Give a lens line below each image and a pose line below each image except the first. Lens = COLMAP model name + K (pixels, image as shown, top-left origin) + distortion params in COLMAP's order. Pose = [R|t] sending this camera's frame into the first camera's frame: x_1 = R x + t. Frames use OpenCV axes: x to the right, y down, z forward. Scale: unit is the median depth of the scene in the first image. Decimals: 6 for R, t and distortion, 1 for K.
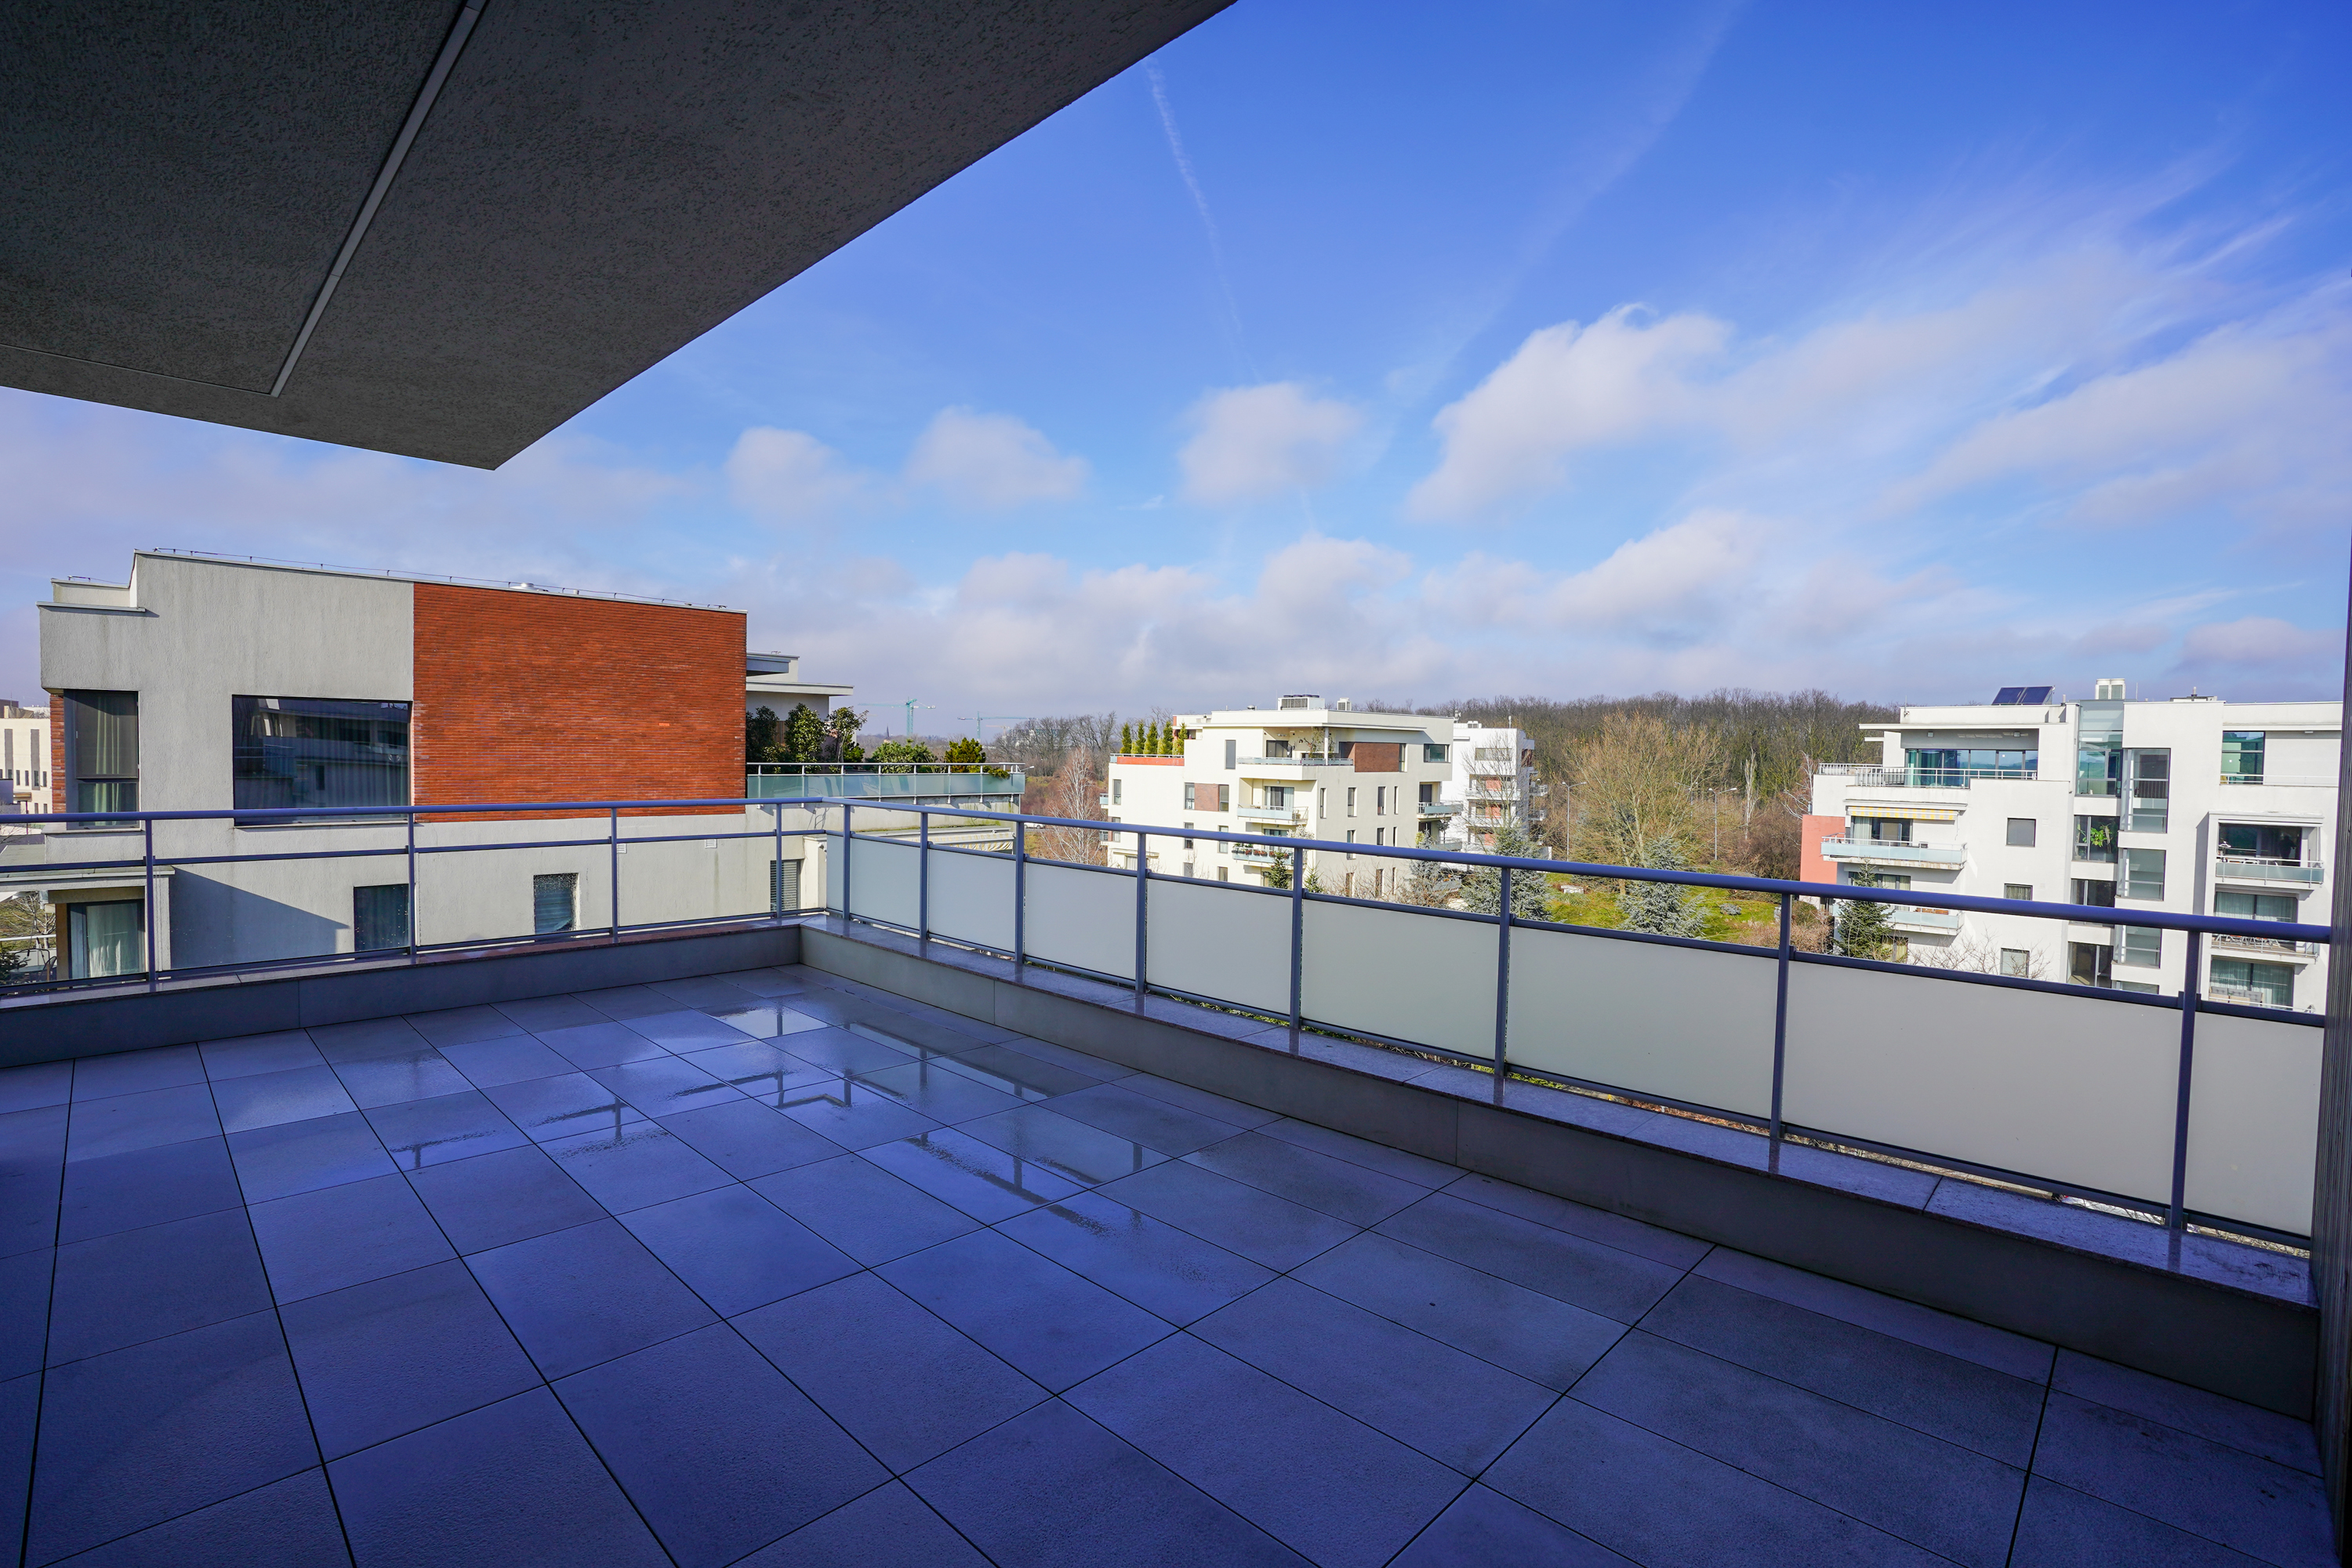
lens RADIAL K [[1082.5, 0, 1173.7], [0, 1082.5, 769.4], [0, 0, 1]] dist [-0.059754, 0.016455]
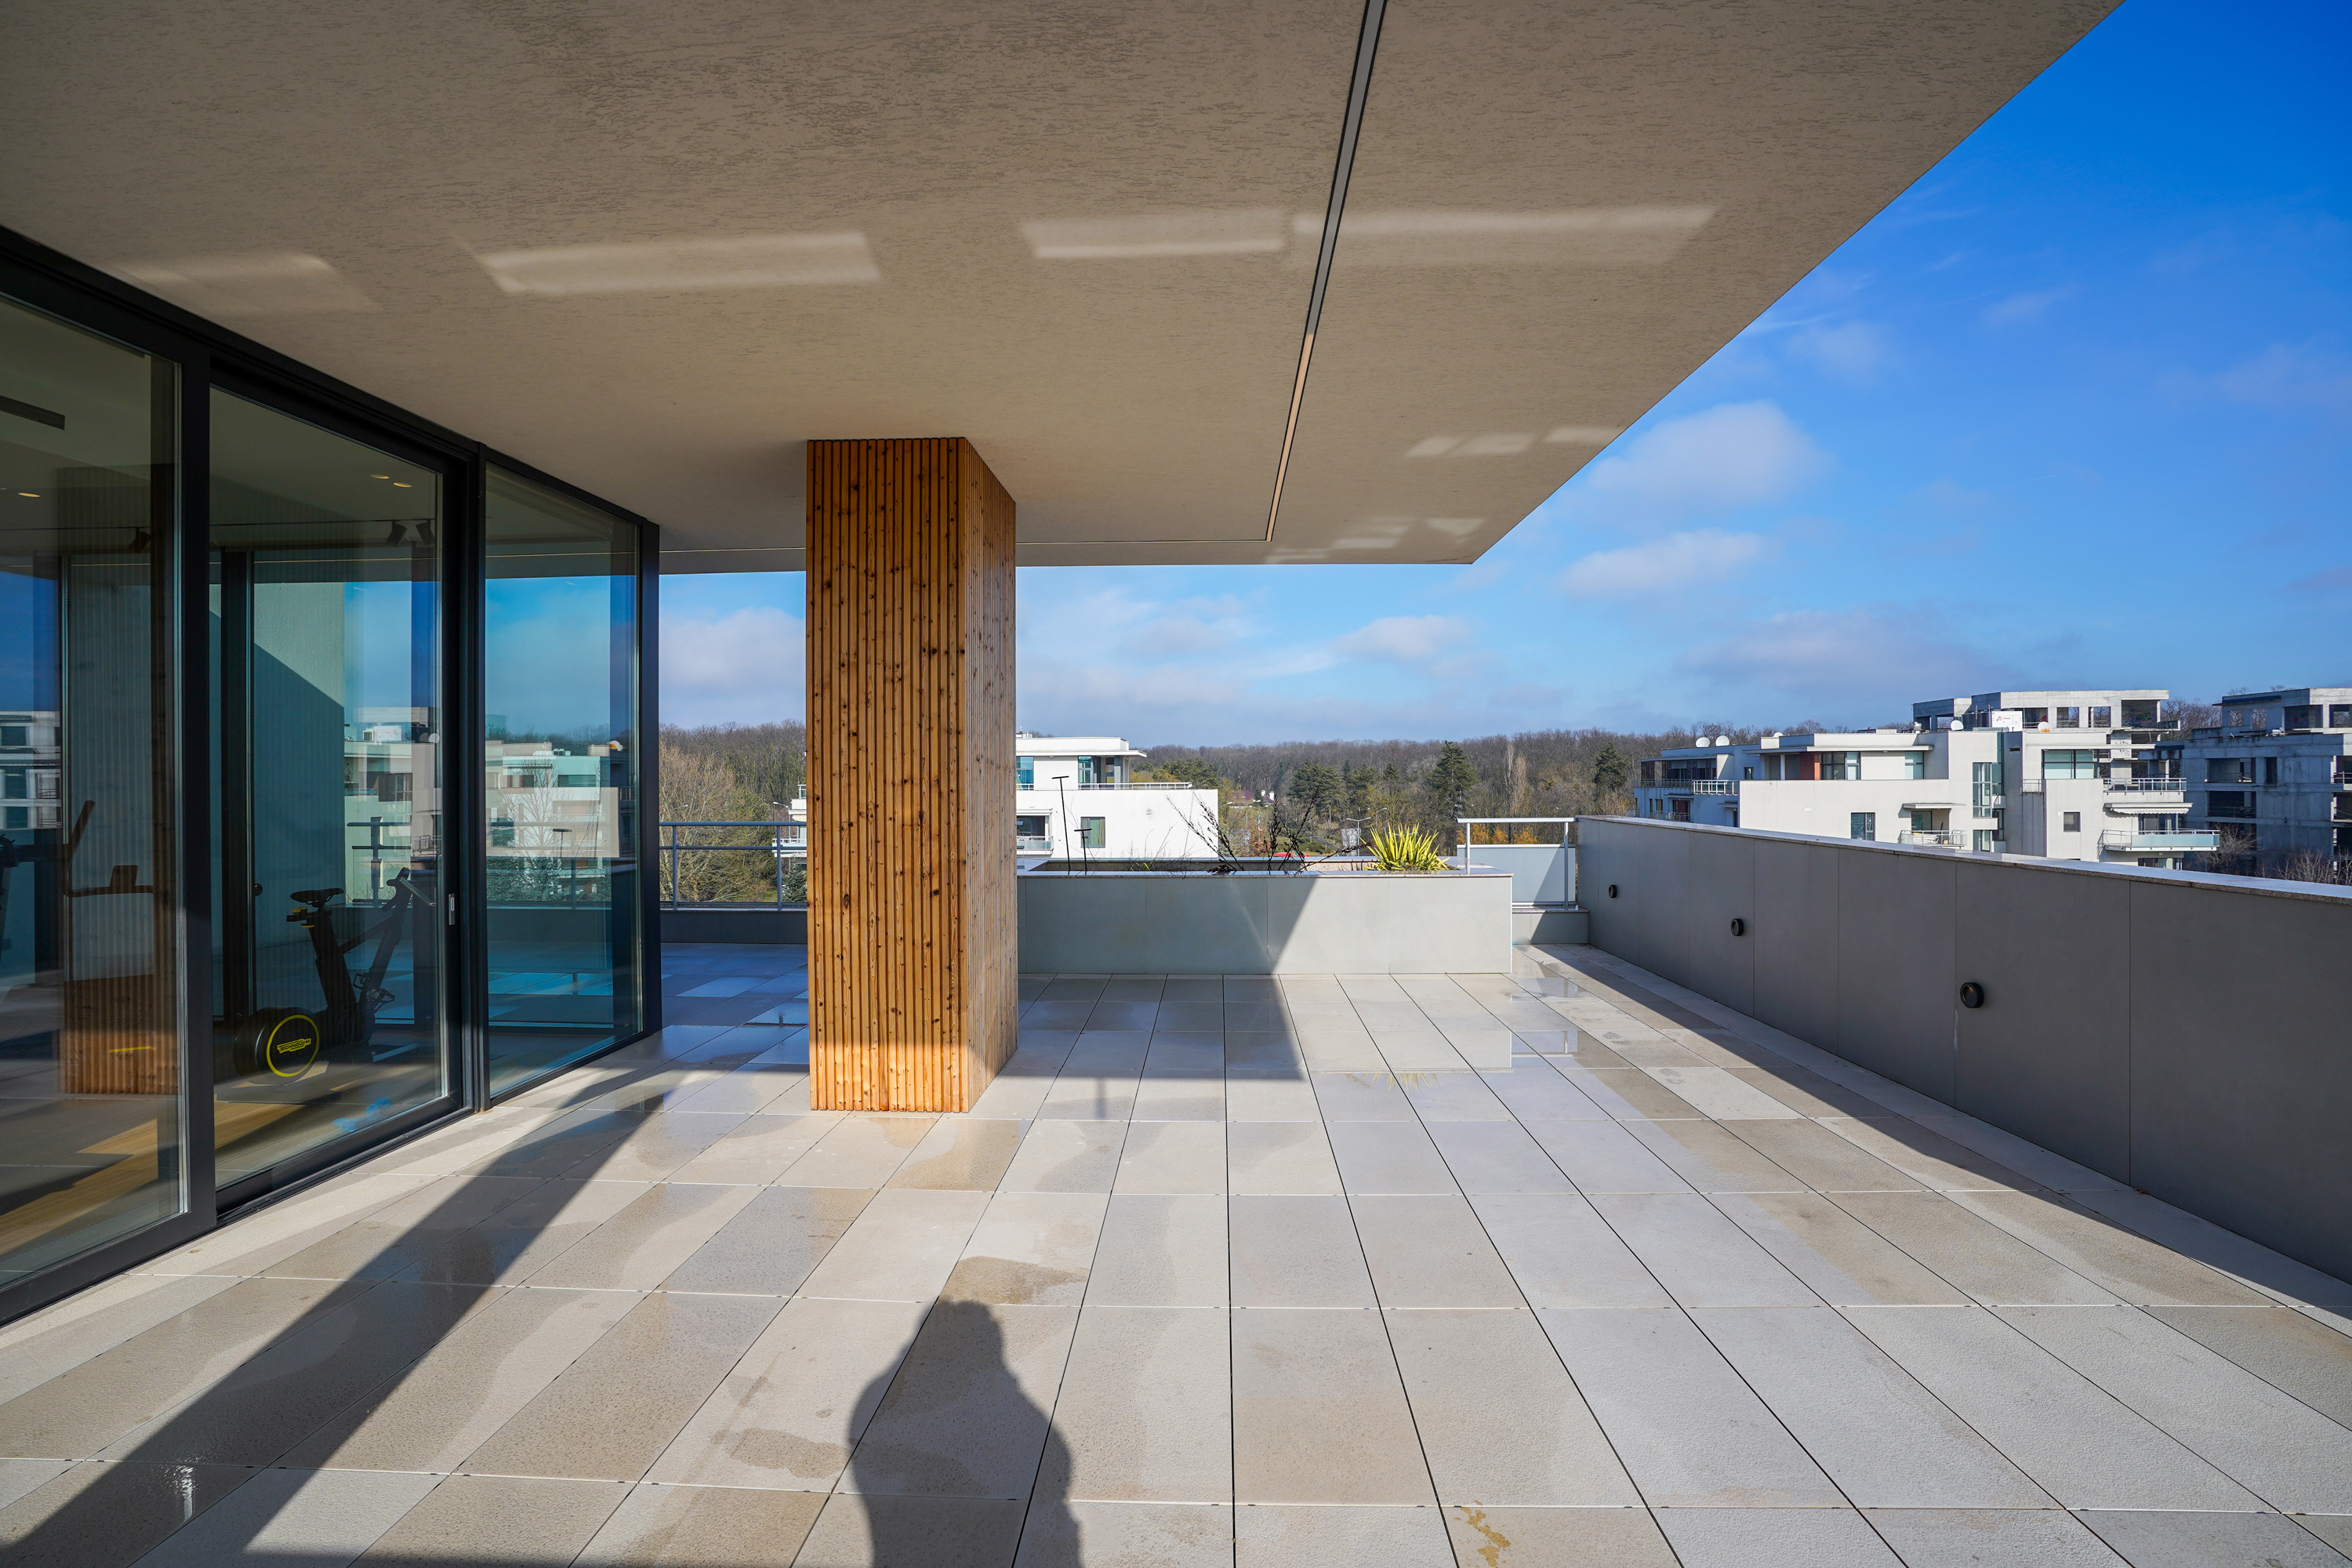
lens RADIAL K [[1082.5, 0, 1174.0], [0, 1082.5, 774.8], [0, 0, 1]] dist [-0.059754, 0.016455]
pose [[0.747086, -0.017630, 0.664493, 0.105630], [0.028850, 0.999566, -0.005915, 0.007359], [-0.664101, 0.023590, 0.747271, -0.354086]]
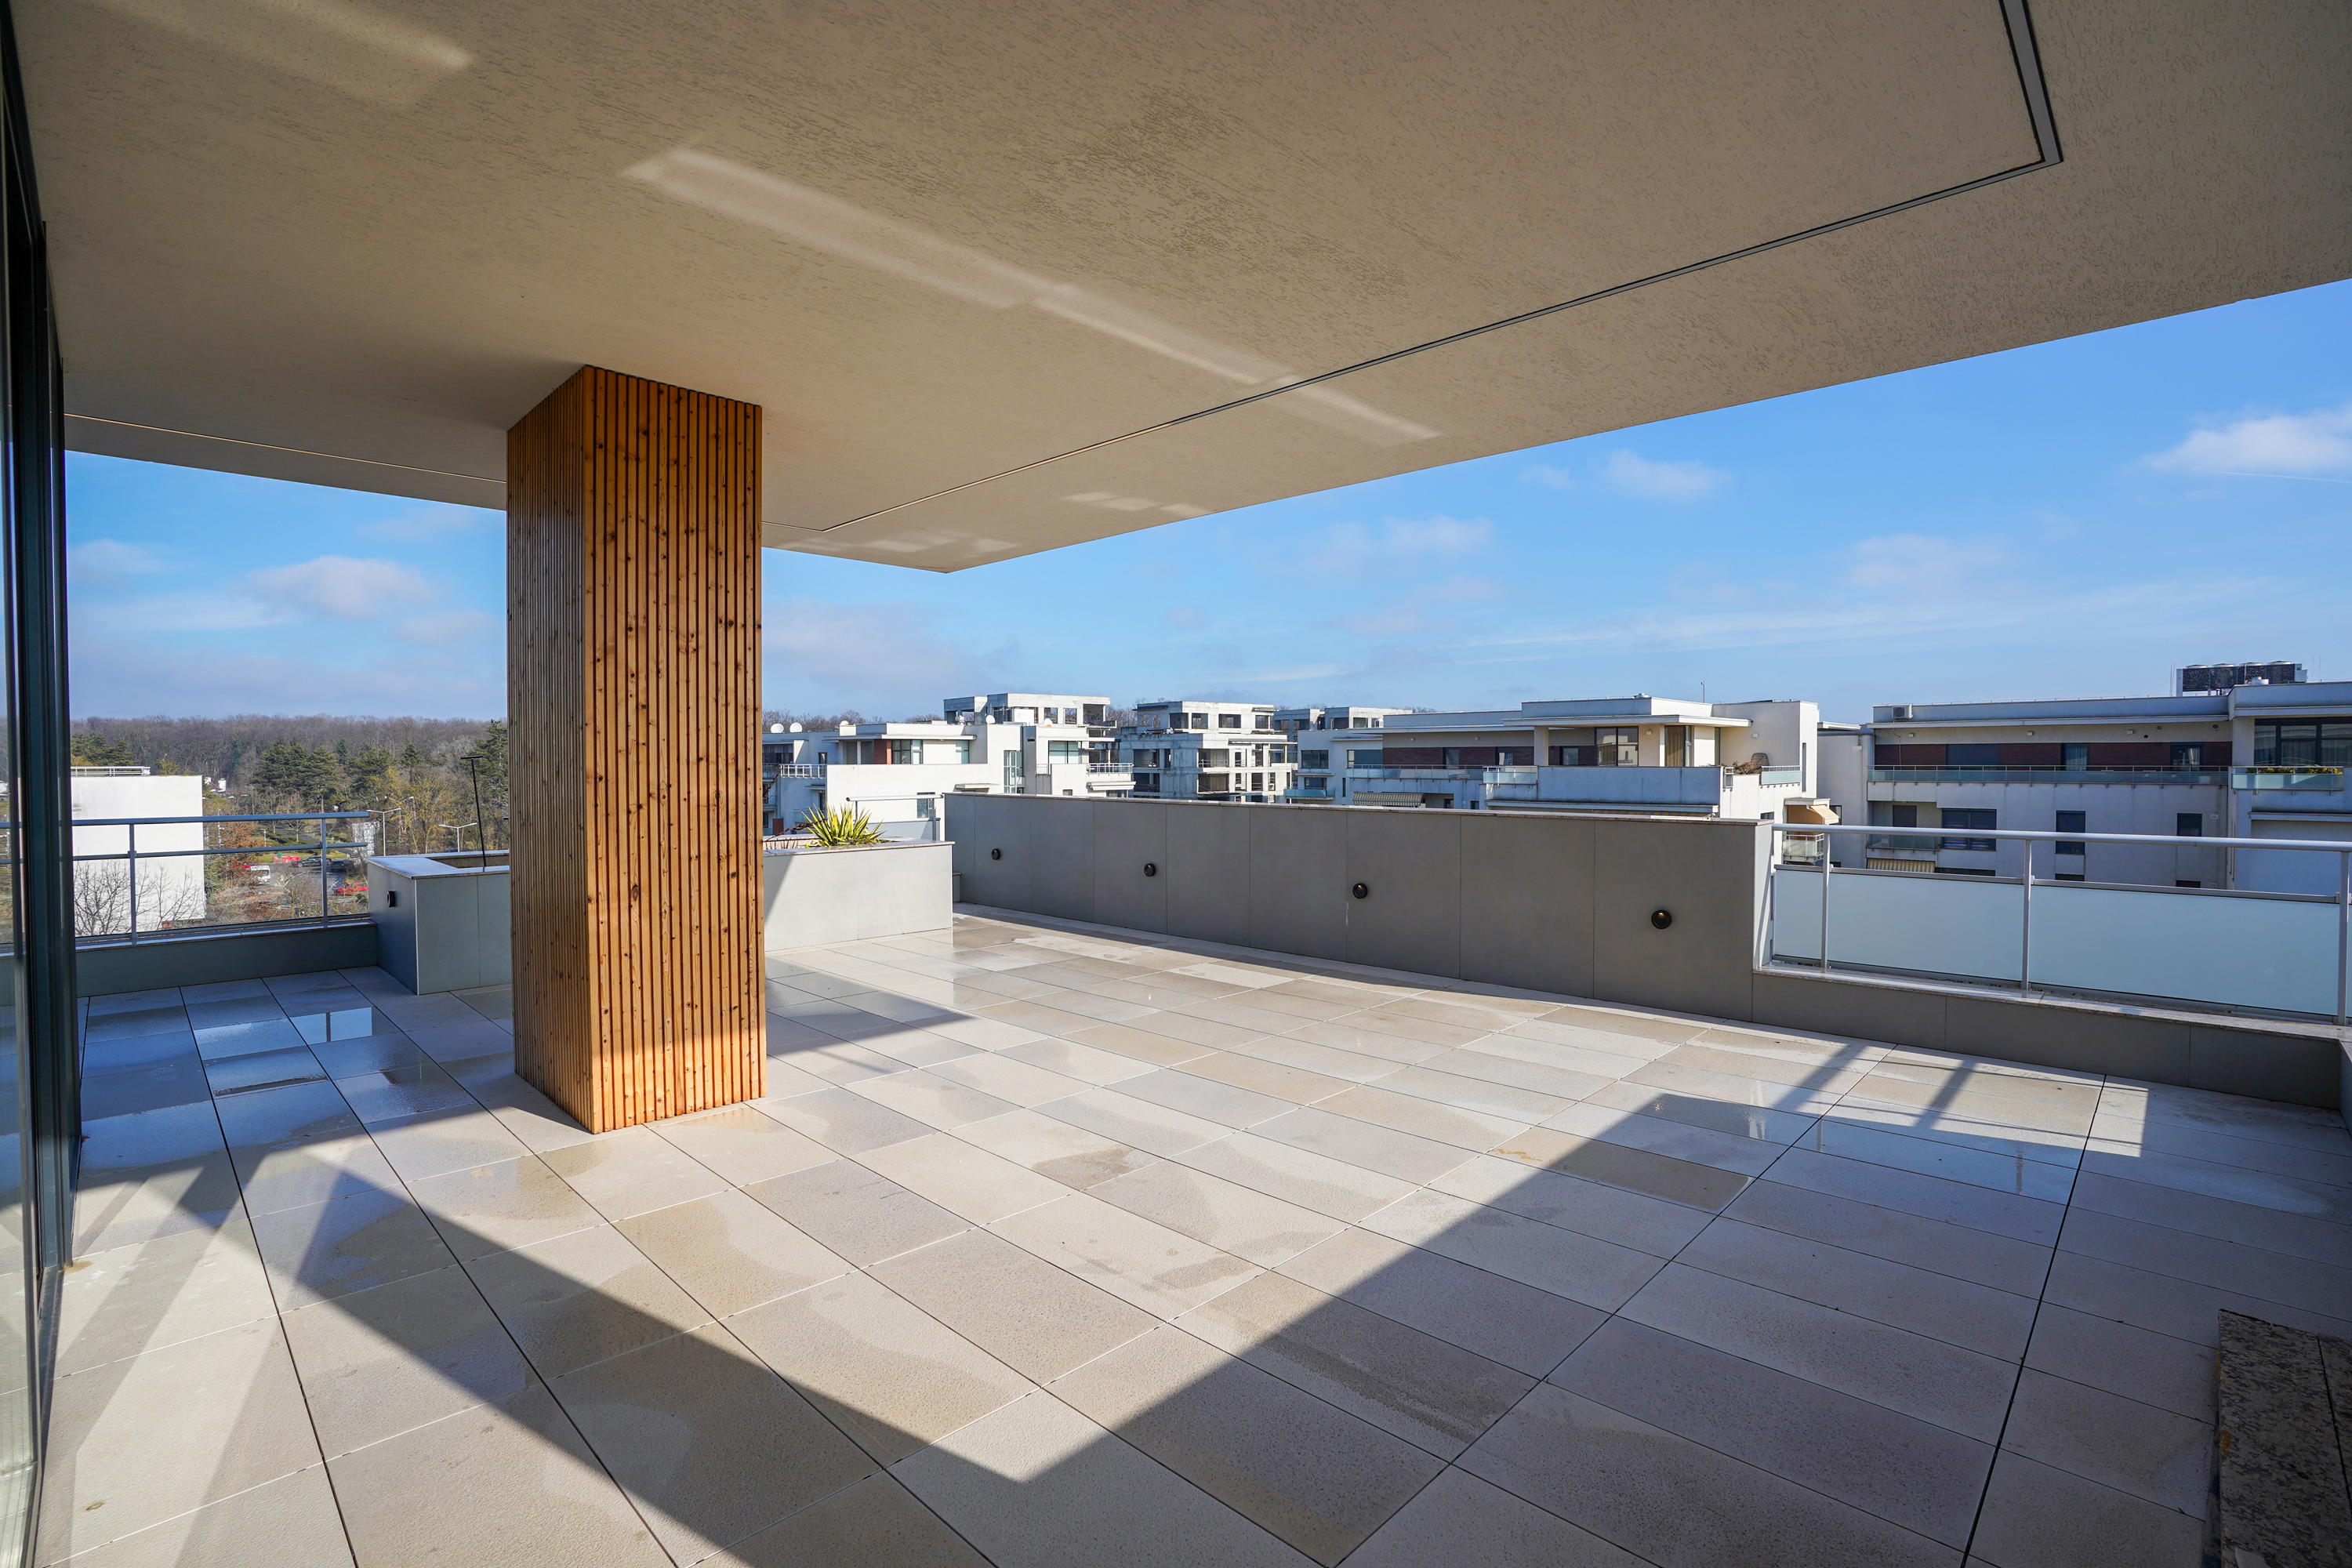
lens RADIAL K [[1082.5, 0, 1170.4], [0, 1082.5, 775.5], [0, 0, 1]] dist [-0.059754, 0.016455]
pose [[0.008533, -0.030802, 0.999489, 0.058284], [0.019321, 0.999344, 0.030632, 0.005915], [-0.999777, 0.019049, 0.009123, -0.301643]]
